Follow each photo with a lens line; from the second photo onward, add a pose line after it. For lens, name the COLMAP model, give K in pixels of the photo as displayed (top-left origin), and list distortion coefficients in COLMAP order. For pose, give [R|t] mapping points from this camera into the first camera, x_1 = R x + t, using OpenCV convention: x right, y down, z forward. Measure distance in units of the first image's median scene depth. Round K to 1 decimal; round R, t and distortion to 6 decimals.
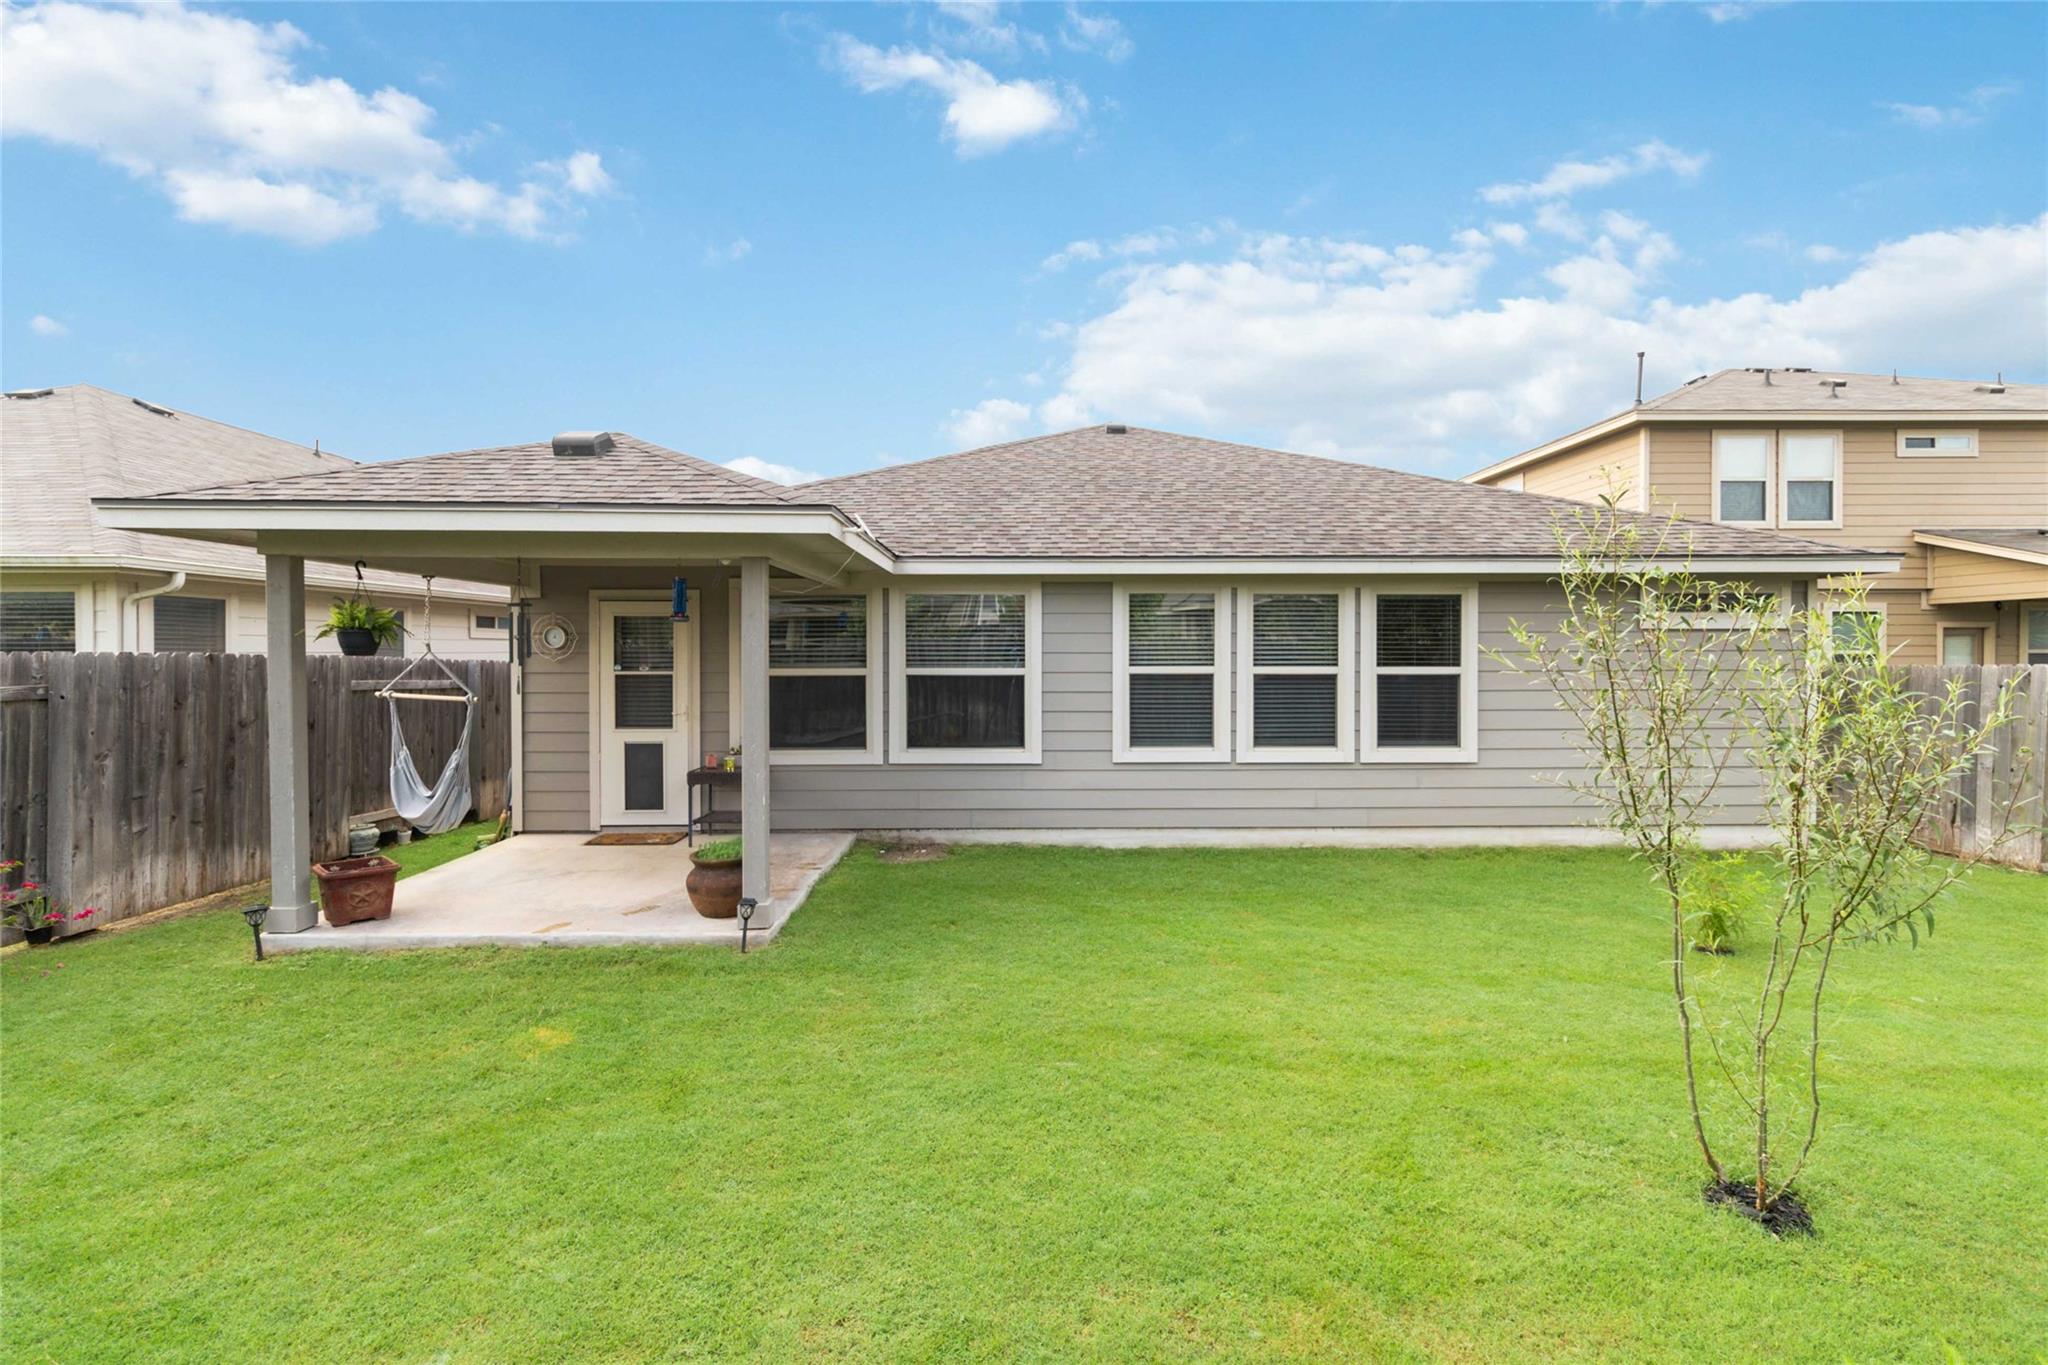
lens RADIAL K [[938.3, 0, 1025.0], [0, 938.3, 663.0], [0, 0, 1]] dist [0.001052, 0.000388]
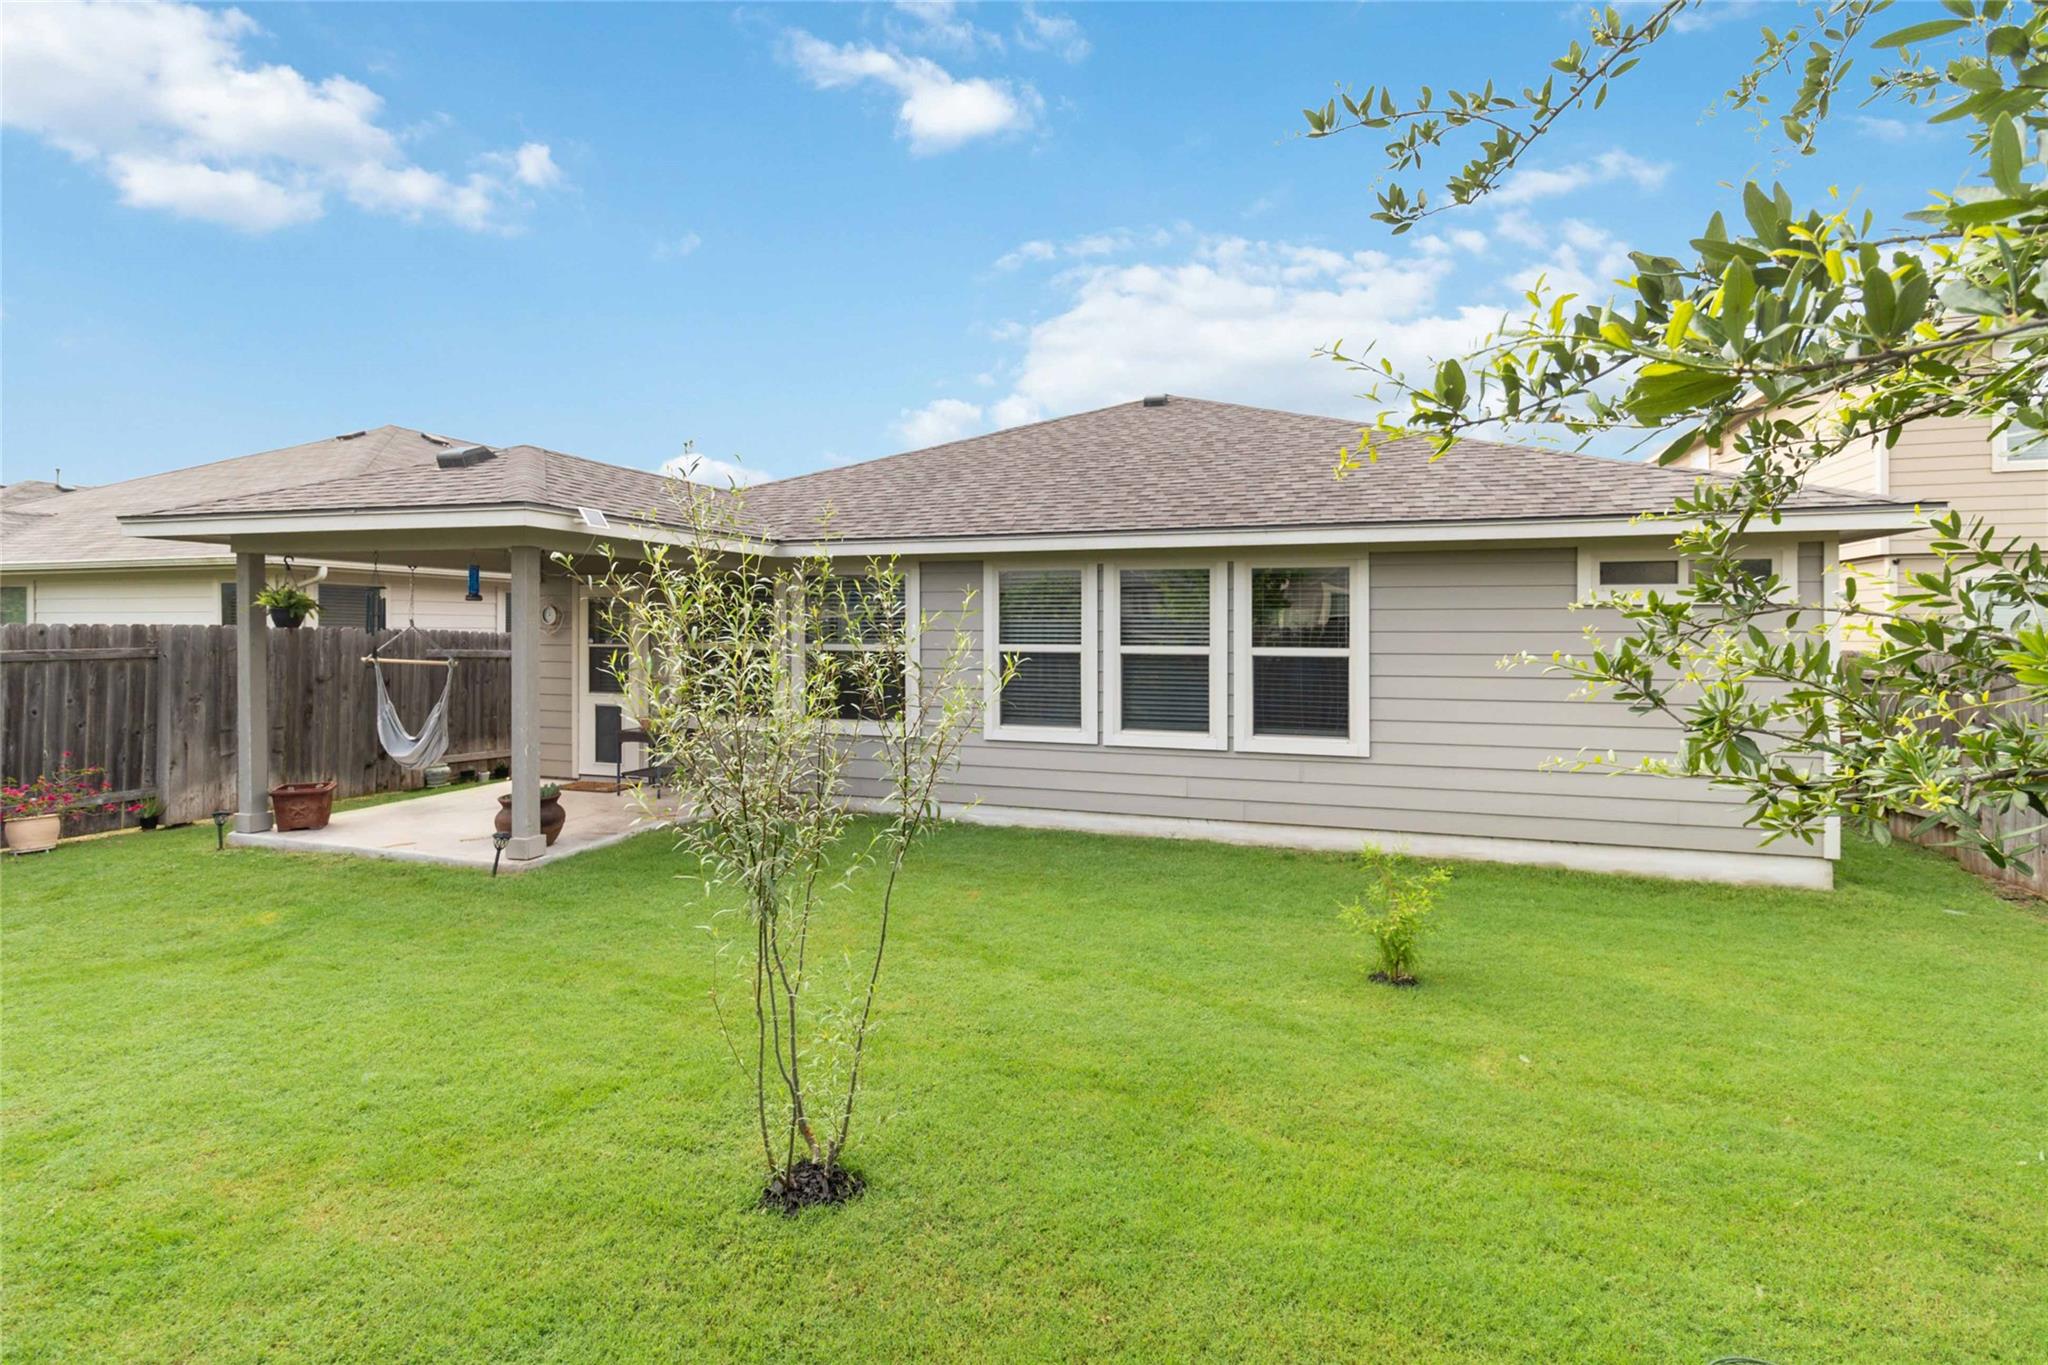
lens RADIAL K [[962.1, 0, 1030.1], [0, 962.1, 639.2], [0, 0, 1]] dist [-0.002643, 0.000850]
pose [[0.944921, 0.008776, -0.327181, 0.479726], [-0.010328, 0.999942, -0.003008, 0.001049], [0.327136, 0.006221, 0.944957, 0.041232]]
